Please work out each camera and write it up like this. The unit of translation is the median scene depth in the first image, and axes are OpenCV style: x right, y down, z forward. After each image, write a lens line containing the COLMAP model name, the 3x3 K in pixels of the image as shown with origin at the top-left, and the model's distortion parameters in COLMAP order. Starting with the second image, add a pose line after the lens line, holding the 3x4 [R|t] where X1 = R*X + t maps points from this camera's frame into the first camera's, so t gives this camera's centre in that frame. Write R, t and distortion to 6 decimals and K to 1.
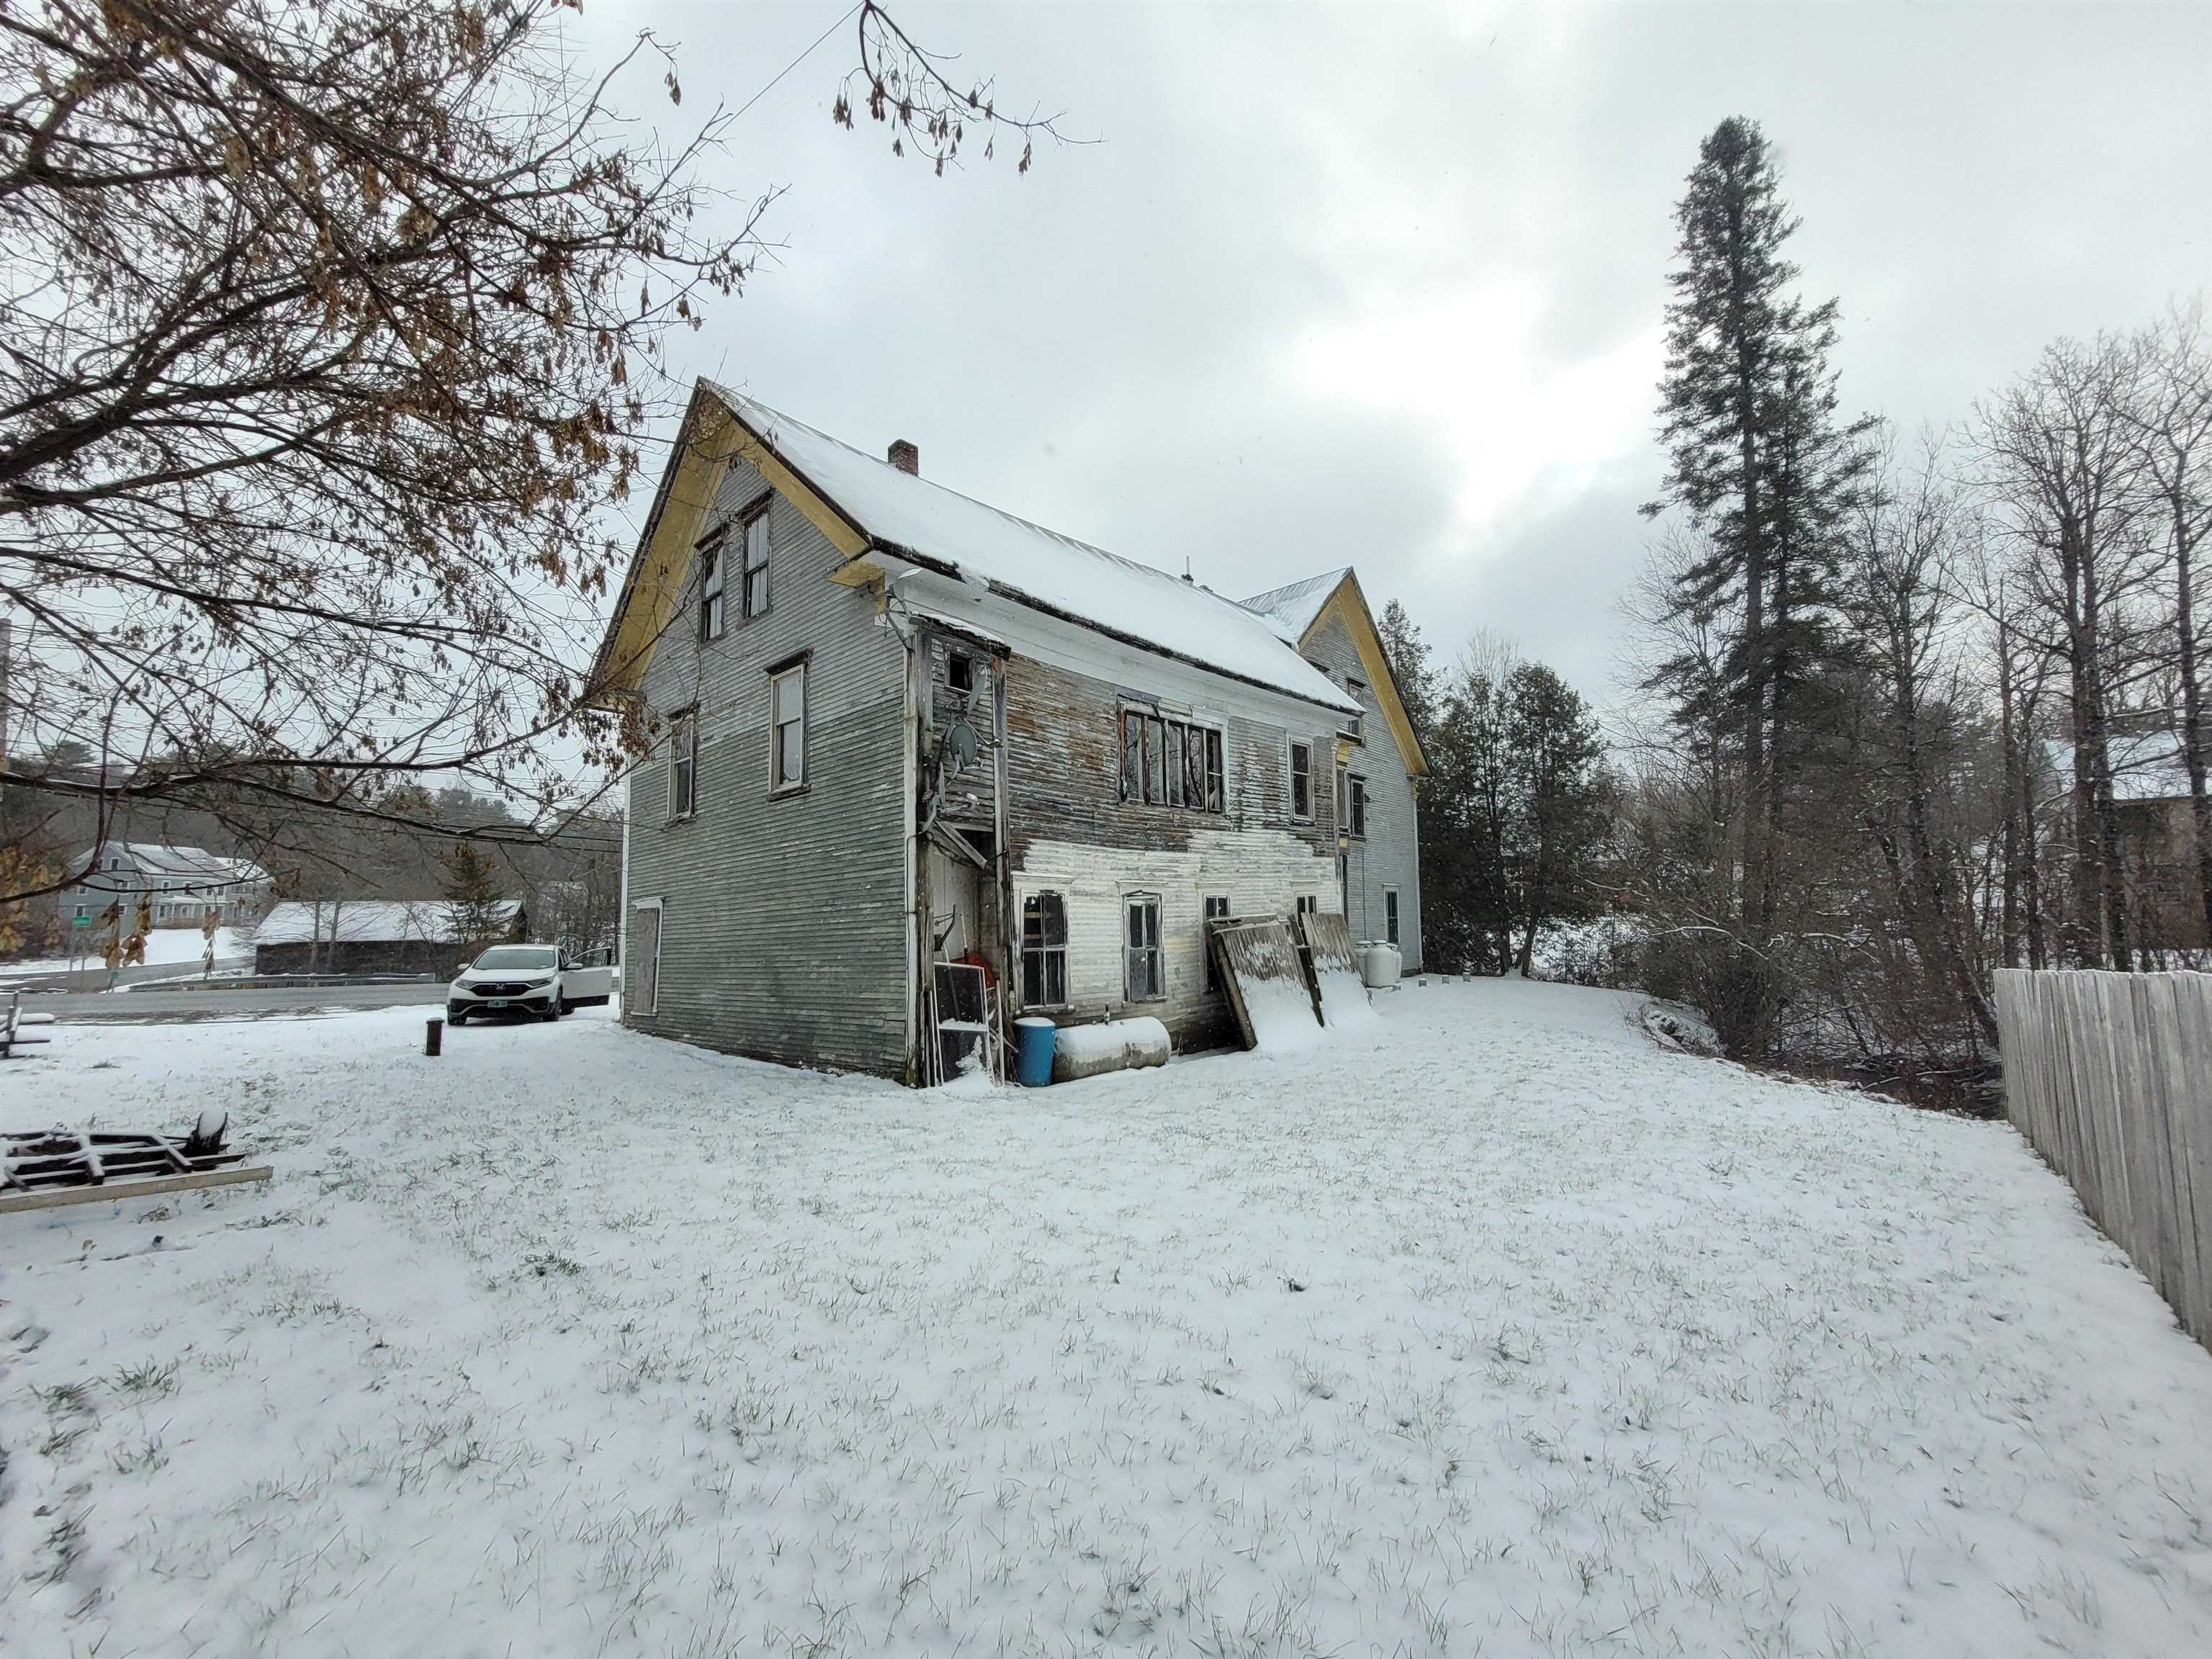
lens RADIAL K [[884.2, 0, 1099.1], [0, 884.2, 840.0], [0, 0, 1]] dist [0.021415, -0.012159]
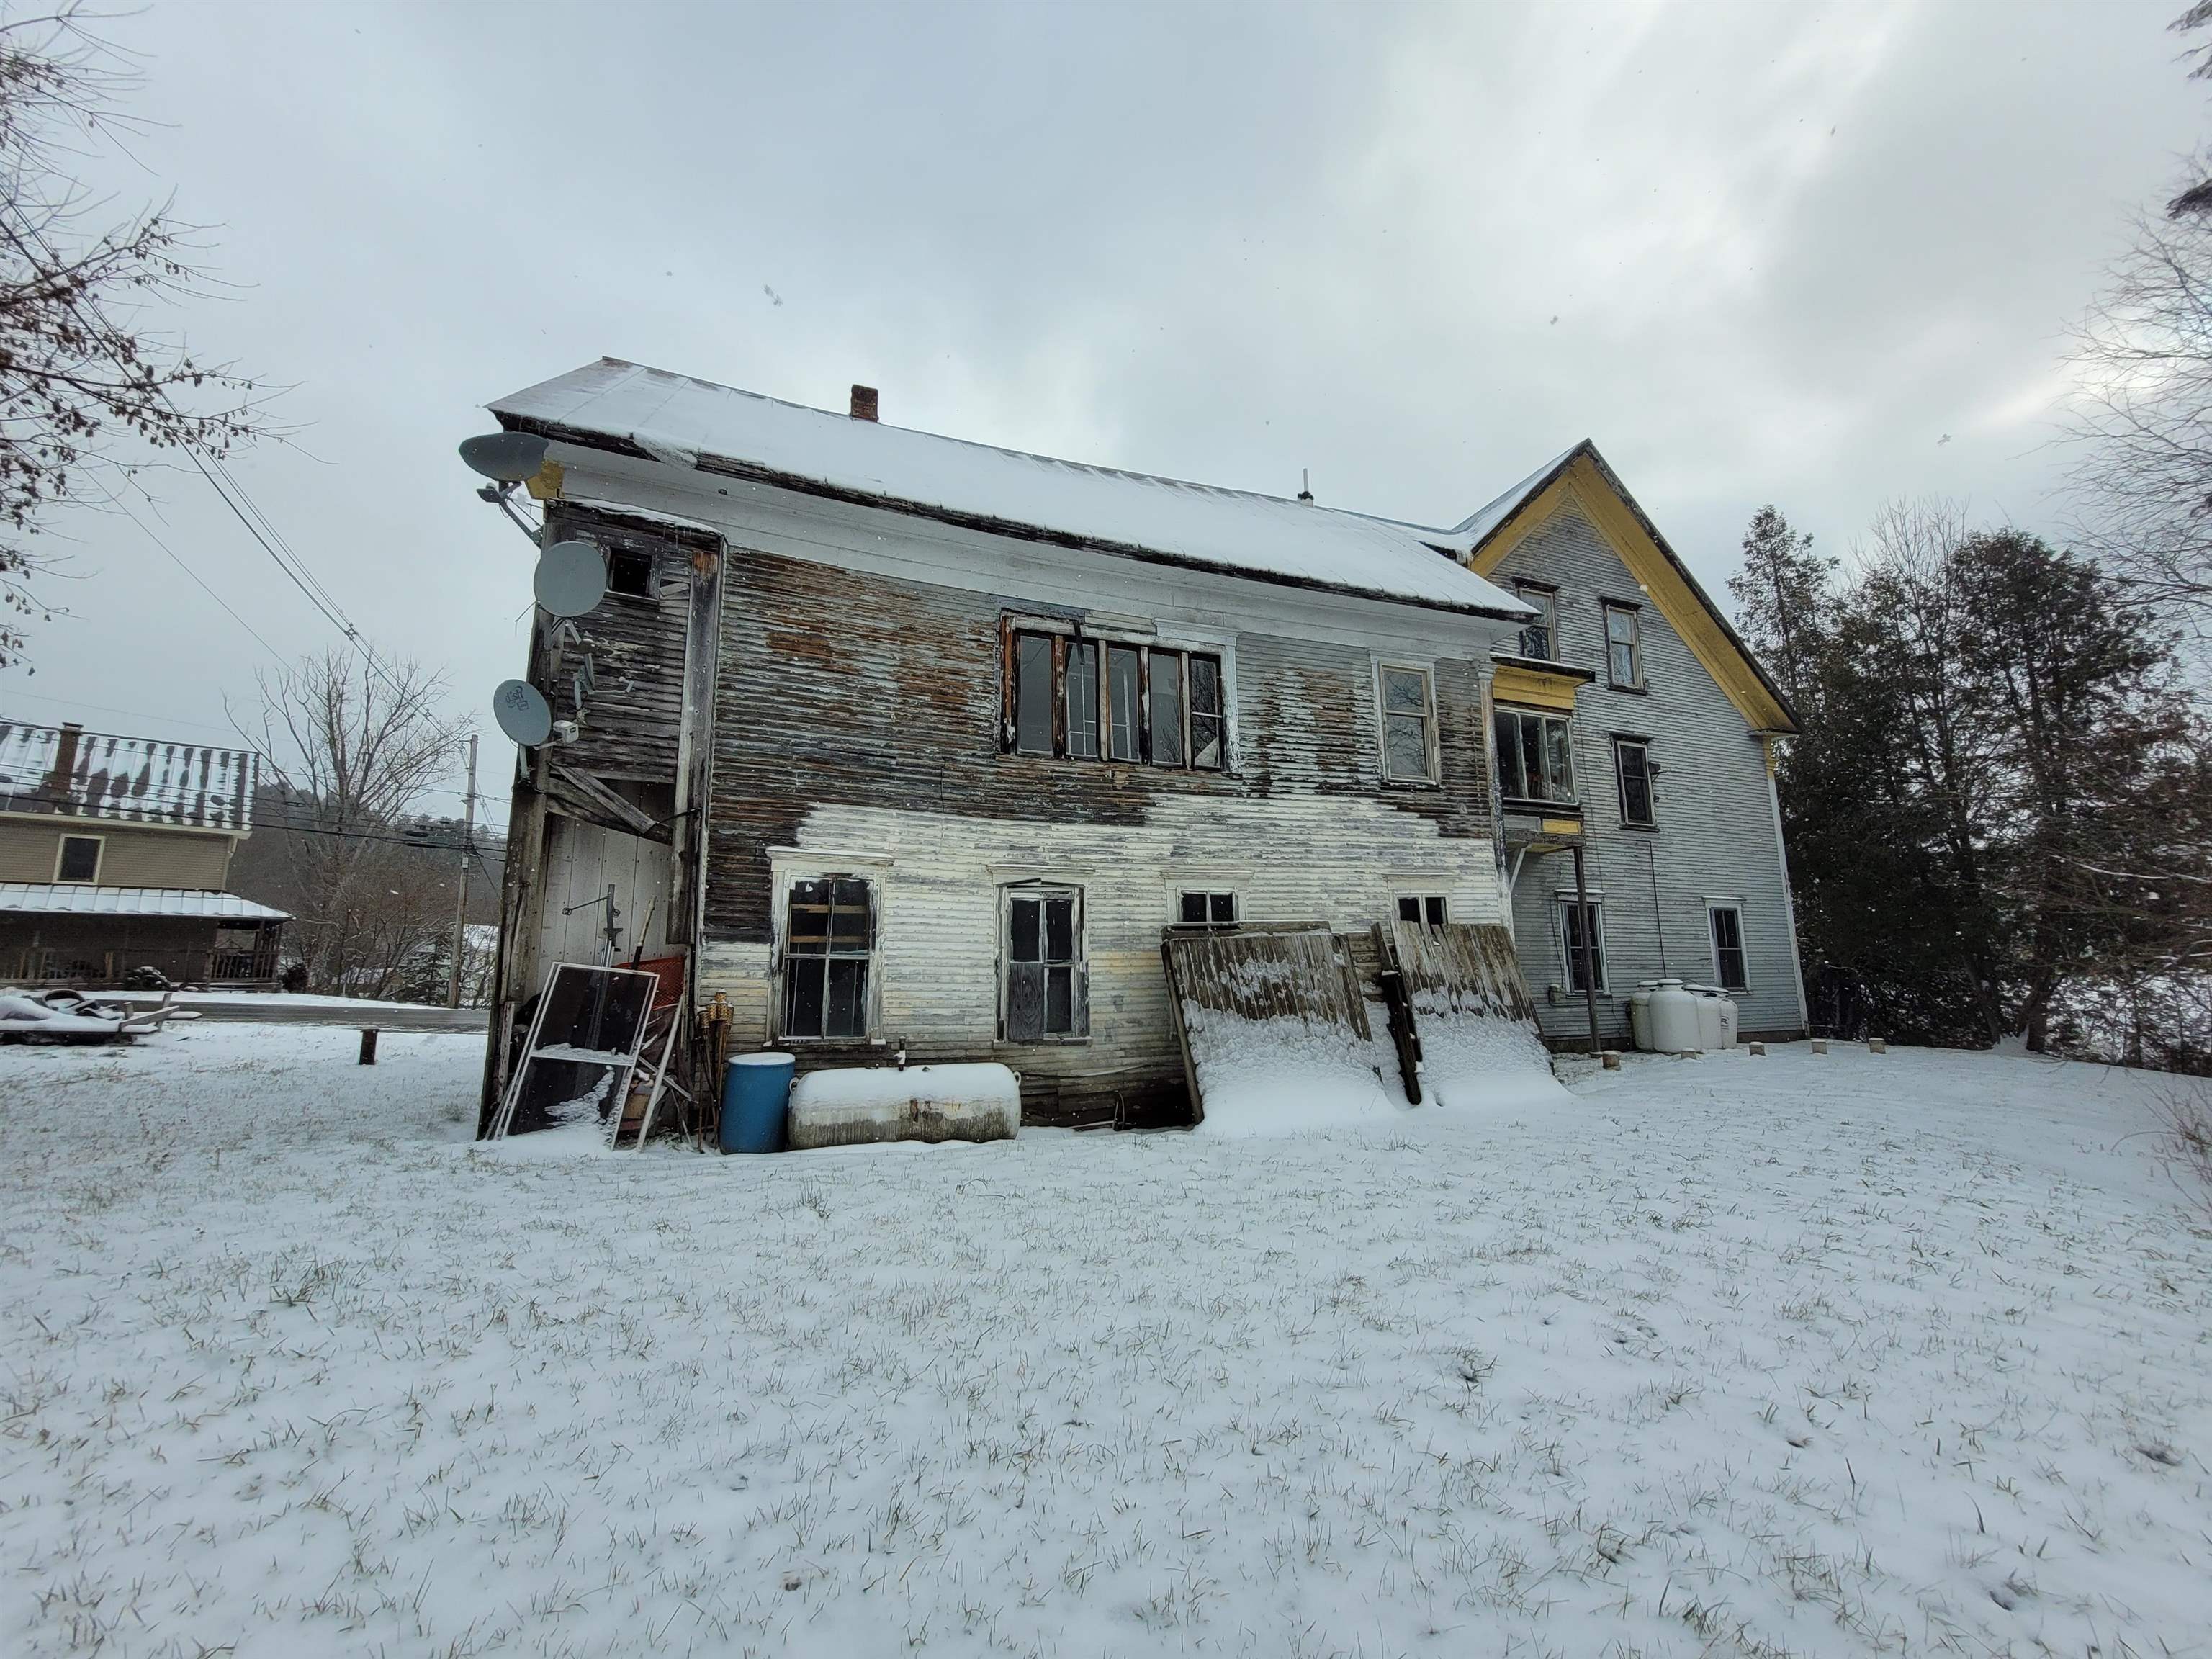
lens RADIAL K [[863.0, 0, 1106.0], [0, 863.0, 829.5], [0, 0, 1]] dist [0.022907, -0.010772]
pose [[0.895602, -0.066112, -0.439917, 0.384993], [0.031225, 0.995799, -0.086083, 0.076407], [0.443759, 0.063360, 0.893903, 0.407233]]
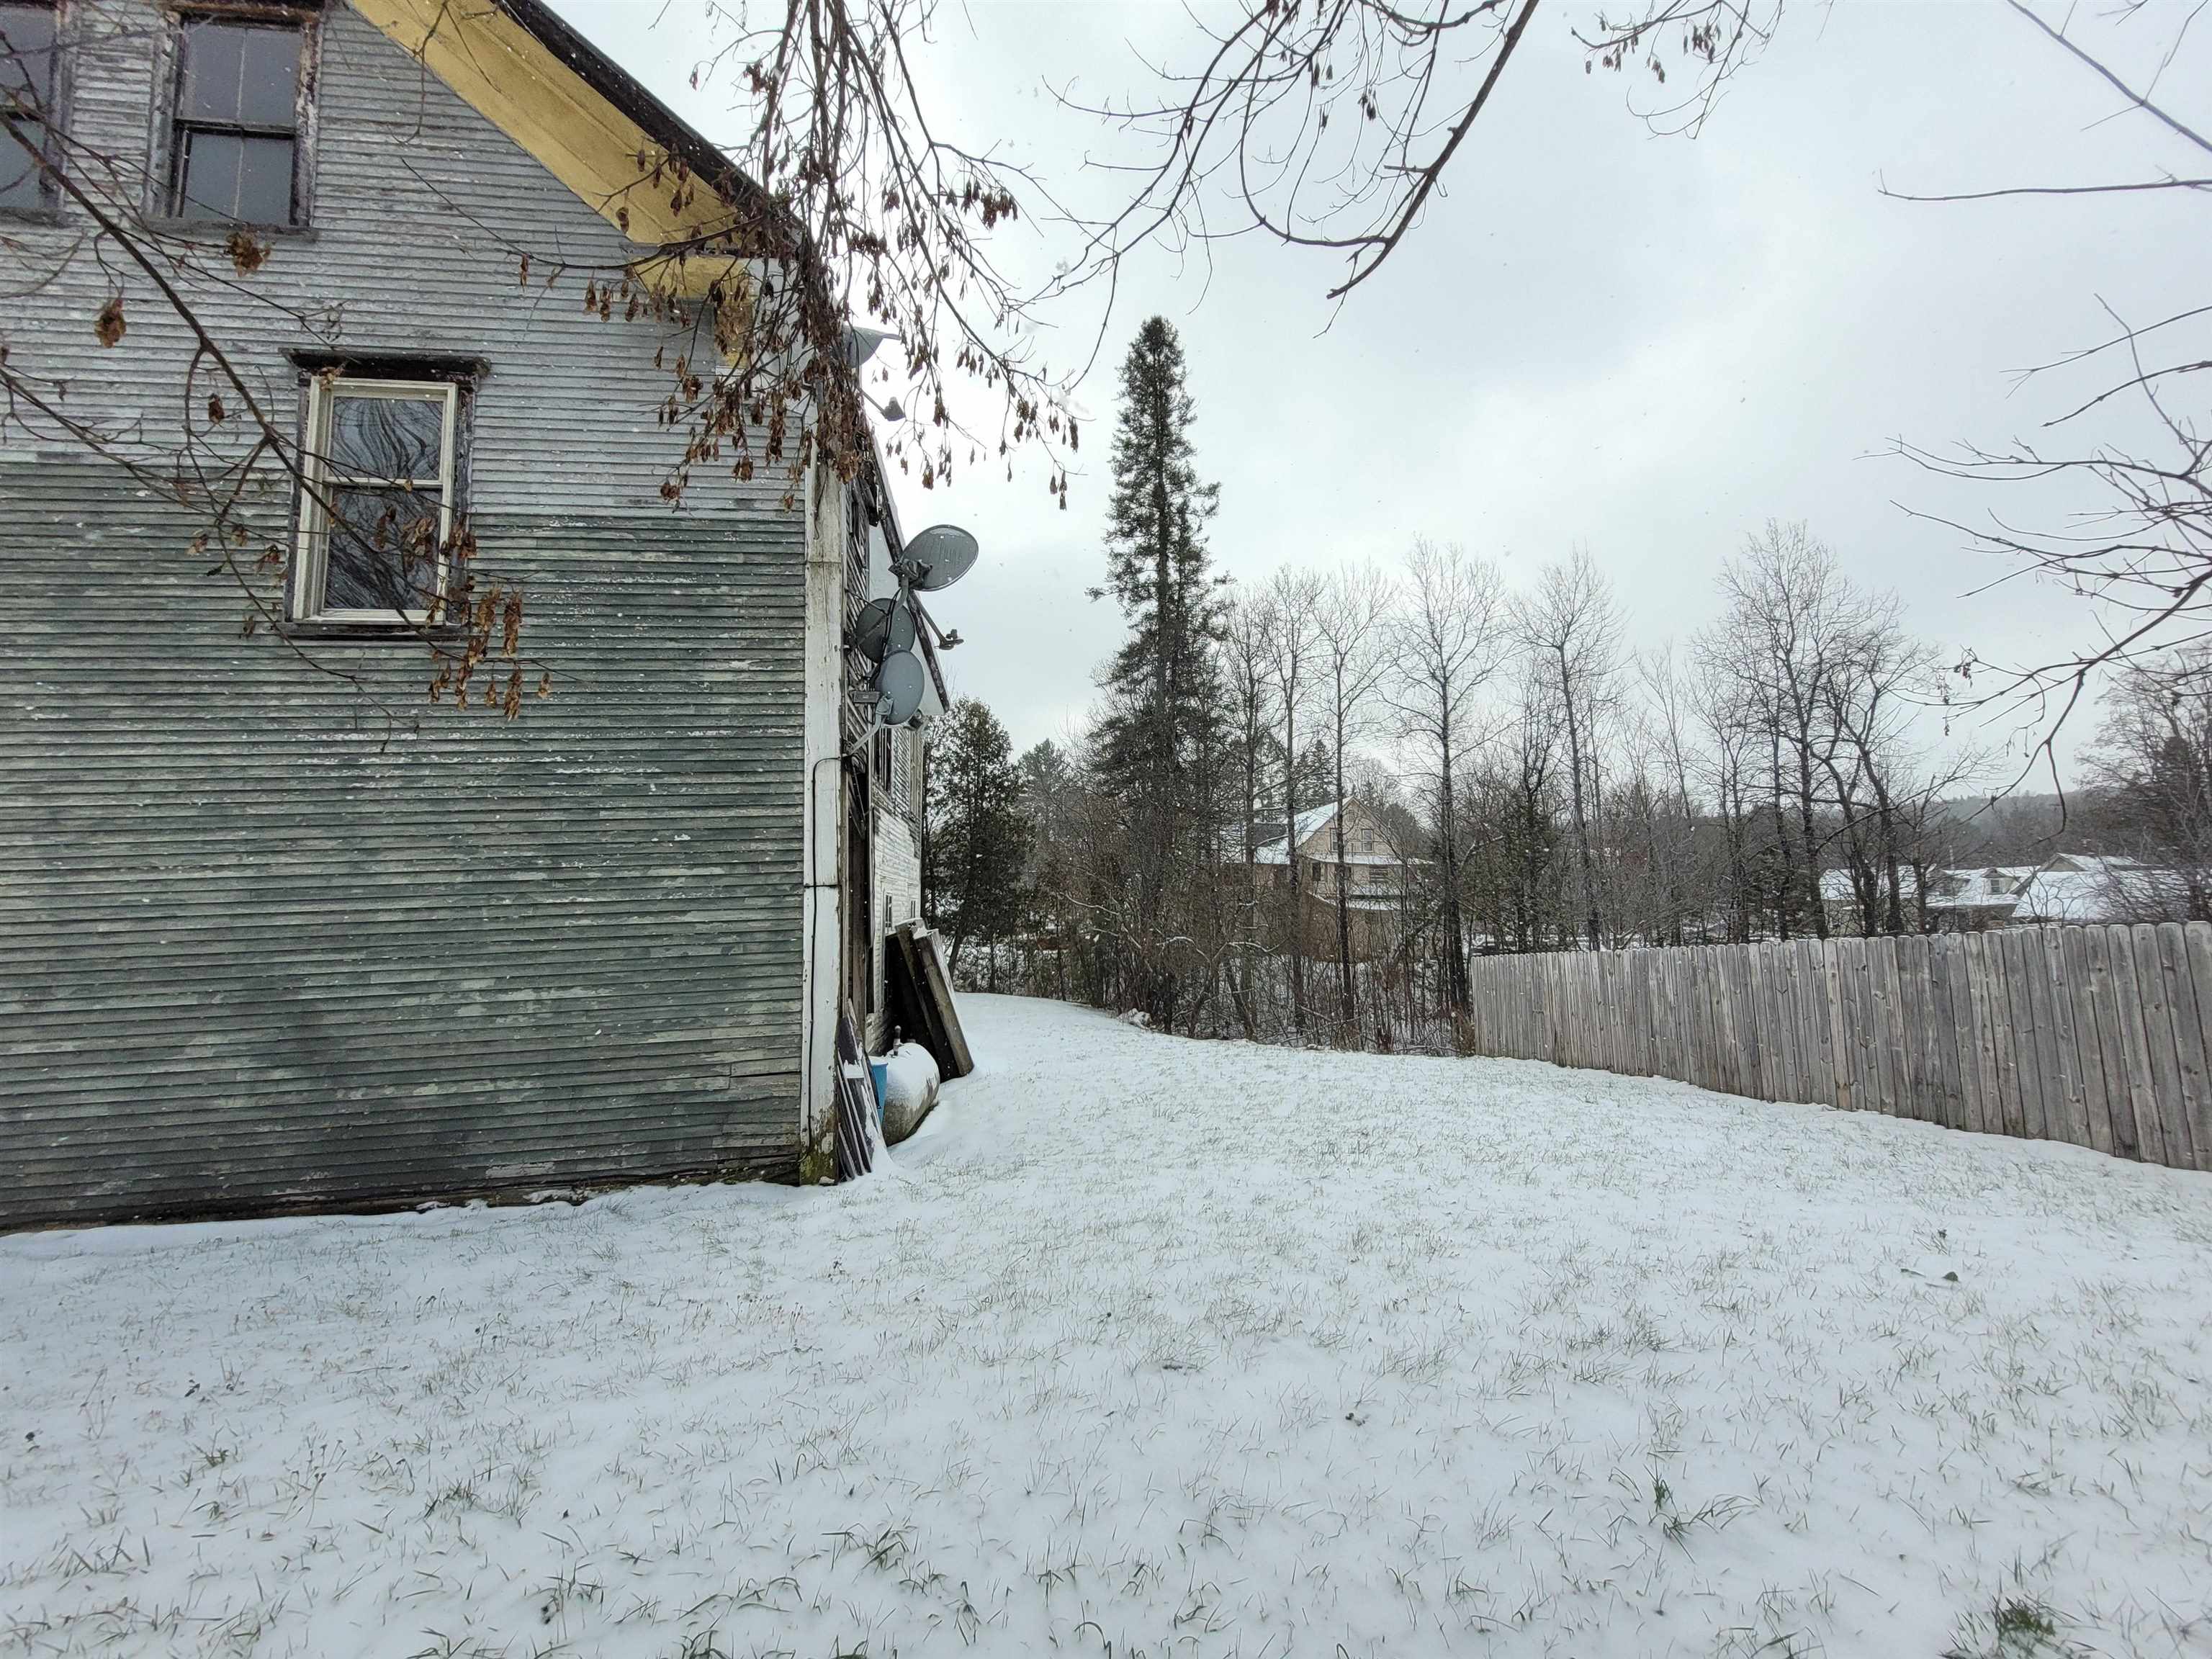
lens RADIAL K [[884.2, 0, 1099.1], [0, 884.2, 840.0], [0, 0, 1]] dist [0.021415, -0.012159]
pose [[0.647281, 0.090140, 0.756903, -0.397217], [-0.064439, 0.995900, -0.063496, 0.056559], [-0.759523, -0.007675, 0.650435, 0.346052]]
